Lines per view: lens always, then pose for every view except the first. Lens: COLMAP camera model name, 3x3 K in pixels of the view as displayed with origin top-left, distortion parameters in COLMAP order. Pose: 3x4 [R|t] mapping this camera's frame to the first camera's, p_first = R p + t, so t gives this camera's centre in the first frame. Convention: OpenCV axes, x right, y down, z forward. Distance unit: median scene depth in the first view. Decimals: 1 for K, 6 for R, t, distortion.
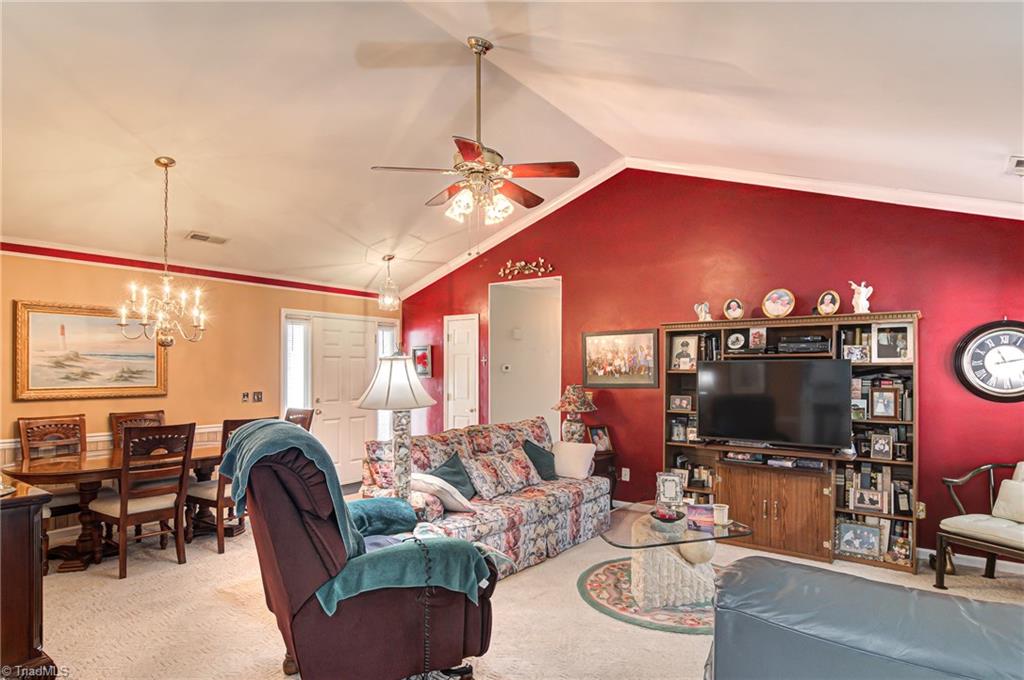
lens RADIAL K [[551.4, 0, 519.6], [0, 551.4, 370.4], [0, 0, 1]] dist [0.006807, -0.006162]
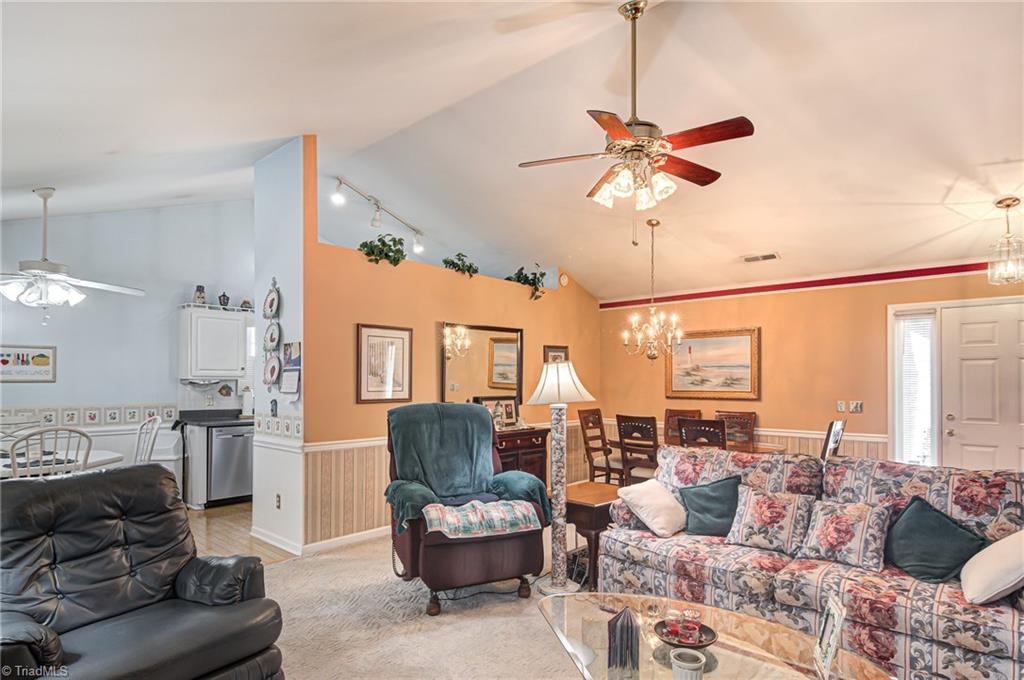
lens RADIAL K [[551.4, 0, 508.5], [0, 551.4, 374.3], [0, 0, 1]] dist [0.006807, -0.006162]
pose [[-0.097725, -0.013034, -0.995128, 0.677628], [-0.003496, 0.999913, -0.012753, 0.010815], [0.995207, 0.002232, -0.097762, 0.712448]]
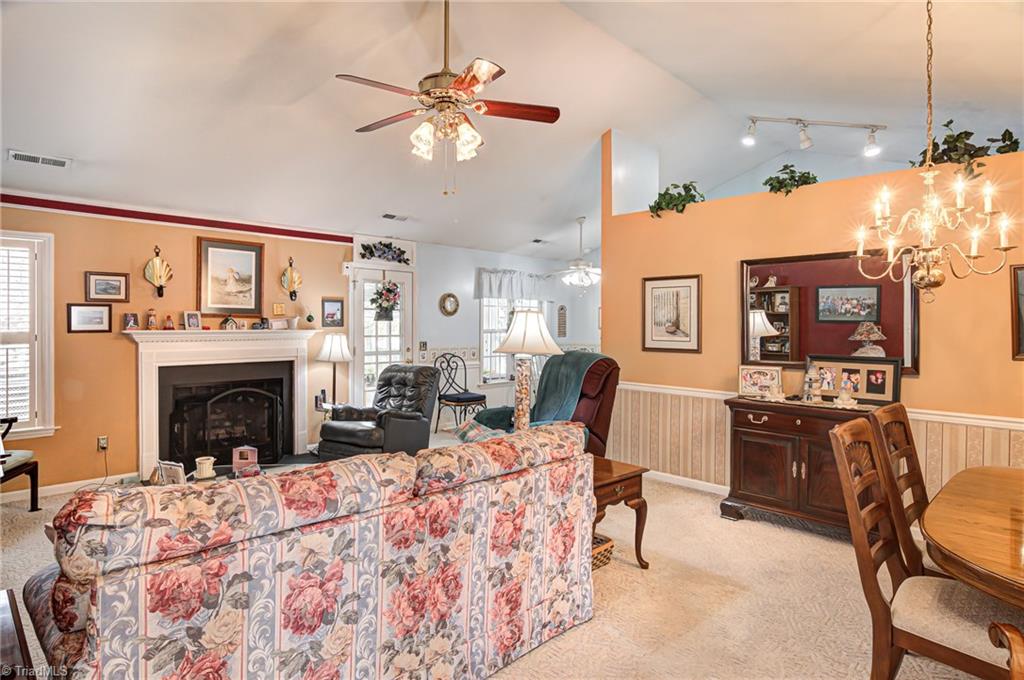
lens RADIAL K [[551.4, 0, 514.2], [0, 551.4, 328.6], [0, 0, 1]] dist [0.006807, -0.006162]
pose [[-0.989878, -0.010751, 0.141512, -0.255624], [-0.009634, 0.999917, 0.008576, 0.000403], [-0.141593, 0.007125, -0.989899, 1.524278]]
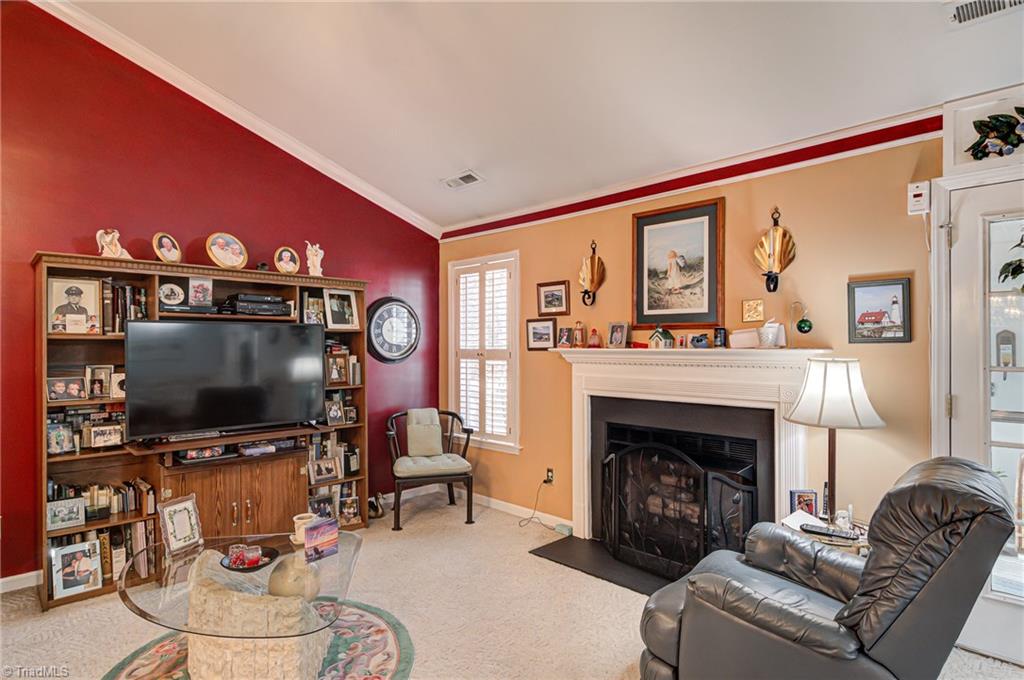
lens RADIAL K [[551.4, 0, 512.3], [0, 551.4, 343.4], [0, 0, 1]] dist [0.006807, -0.006162]
pose [[0.154132, -0.001973, 0.988048, -0.258950], [0.002152, 0.999996, 0.001661, 0.010855], [-0.988048, 0.001870, 0.154135, 0.491826]]
